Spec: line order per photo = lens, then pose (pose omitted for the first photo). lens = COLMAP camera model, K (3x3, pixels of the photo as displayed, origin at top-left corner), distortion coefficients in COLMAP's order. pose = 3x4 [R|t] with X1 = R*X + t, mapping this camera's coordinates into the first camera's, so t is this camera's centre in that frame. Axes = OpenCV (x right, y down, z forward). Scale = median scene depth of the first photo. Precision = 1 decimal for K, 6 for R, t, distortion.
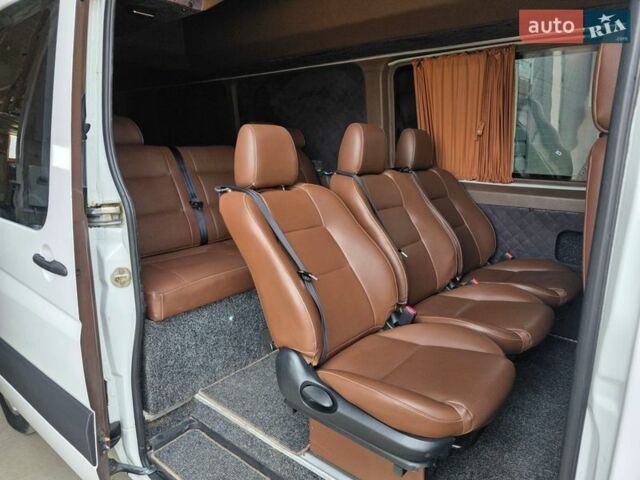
lens RADIAL K [[421.6, 0, 320.0], [0, 421.6, 240.0], [0, 0, 1]] dist [0.062930, -0.056960]
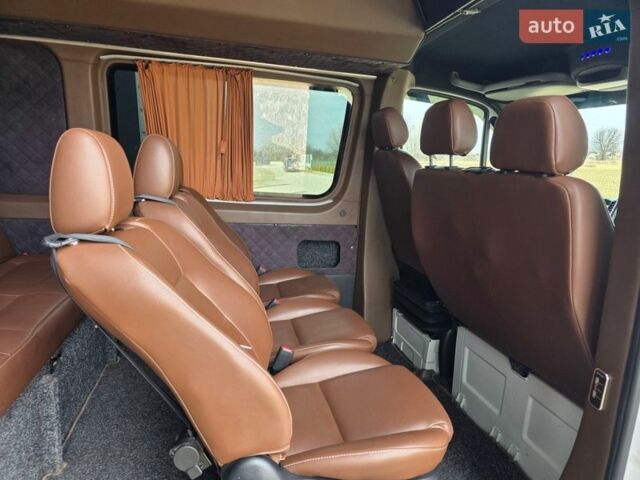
lens RADIAL K [[421.6, 0, 320.0], [0, 421.6, 240.0], [0, 0, 1]] dist [0.062930, -0.056960]
pose [[0.629002, -0.111489, 0.769368, -0.262062], [0.127766, 0.991031, 0.039154, -0.059296], [-0.766833, 0.073671, 0.637605, 0.224085]]
